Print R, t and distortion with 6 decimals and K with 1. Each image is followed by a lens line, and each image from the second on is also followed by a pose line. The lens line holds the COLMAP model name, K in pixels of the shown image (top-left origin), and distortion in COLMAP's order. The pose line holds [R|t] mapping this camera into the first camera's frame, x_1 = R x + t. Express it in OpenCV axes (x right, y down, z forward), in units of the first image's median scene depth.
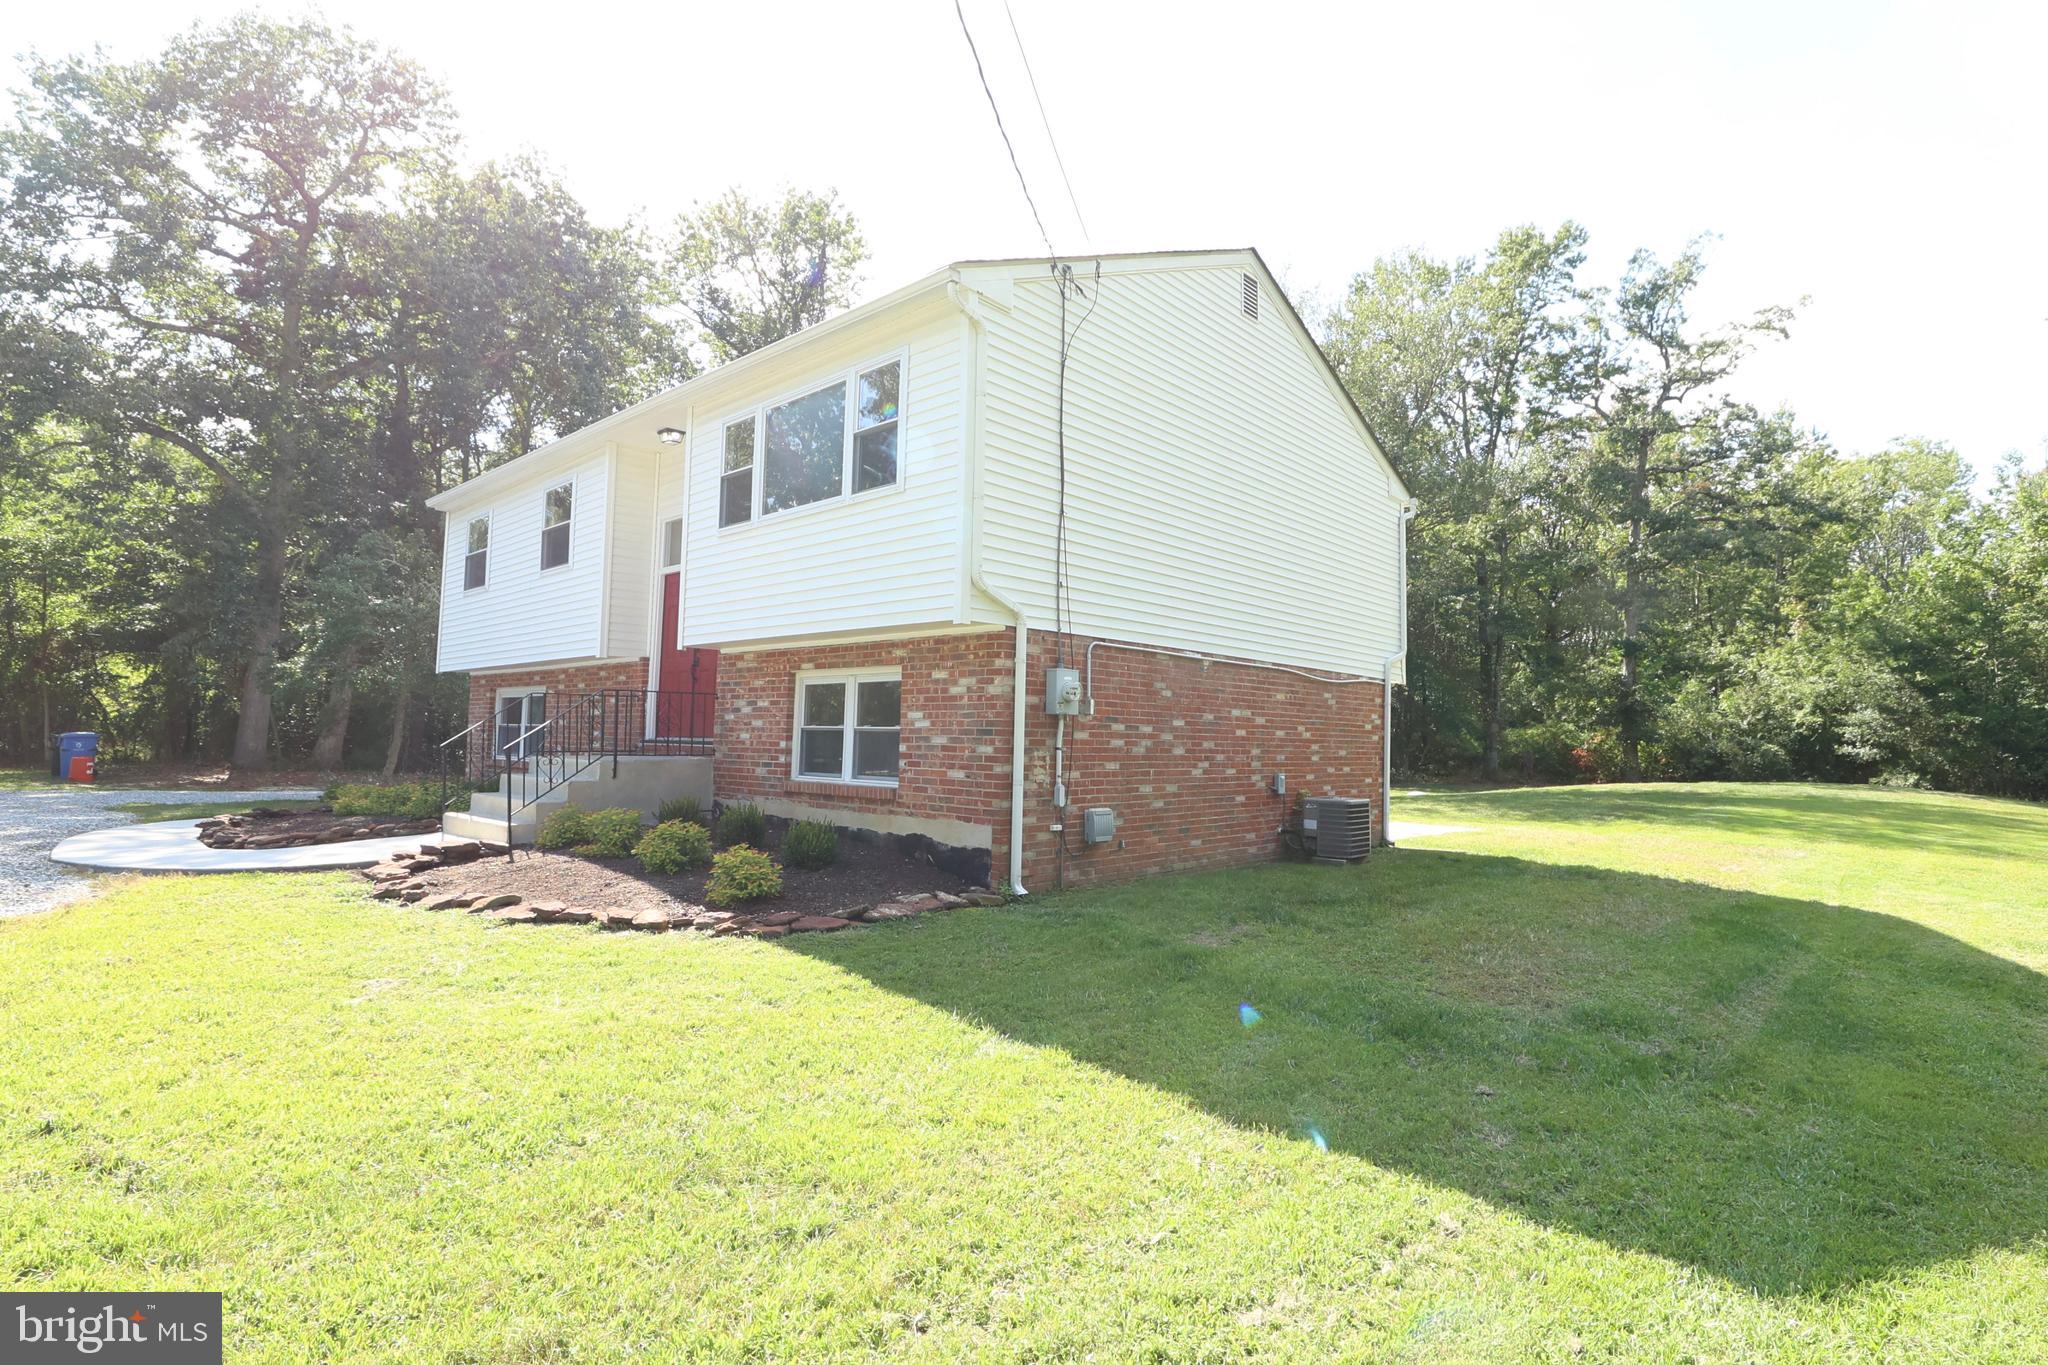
lens RADIAL K [[976.1, 0, 1024.0], [0, 976.1, 682.5], [0, 0, 1]] dist [-0.003828, -0.000839]
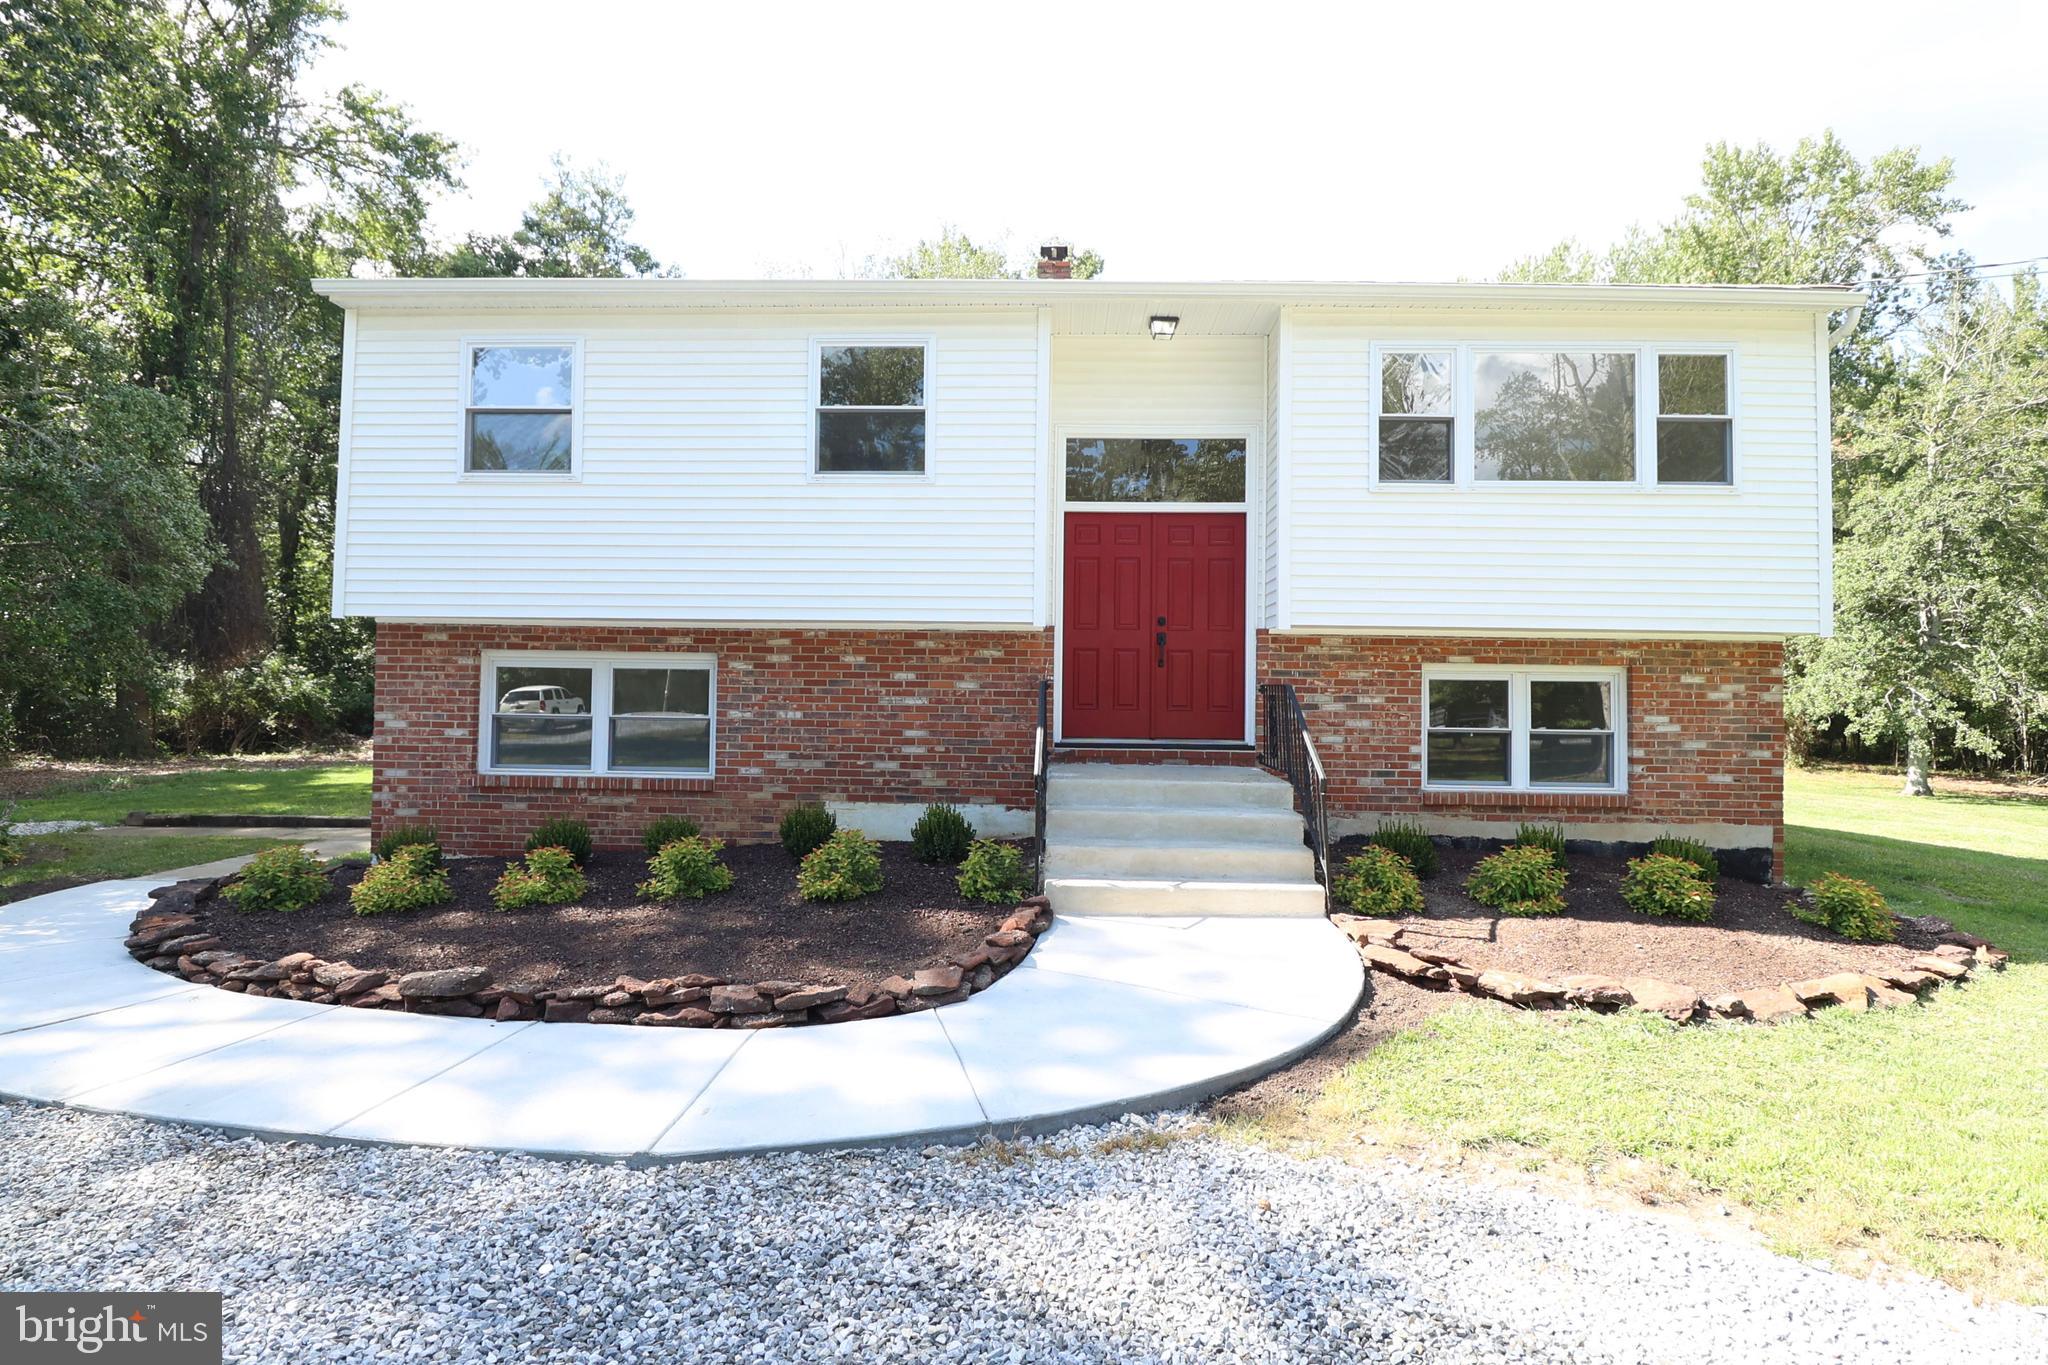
lens RADIAL K [[982.1, 0, 1024.0], [0, 982.1, 682.5], [0, 0, 1]] dist [-0.003848, -0.001288]
pose [[0.756480, 0.007978, 0.653968, -1.251813], [-0.038902, 0.998704, 0.032816, -0.011078], [-0.652859, -0.050265, 0.755810, 0.684750]]
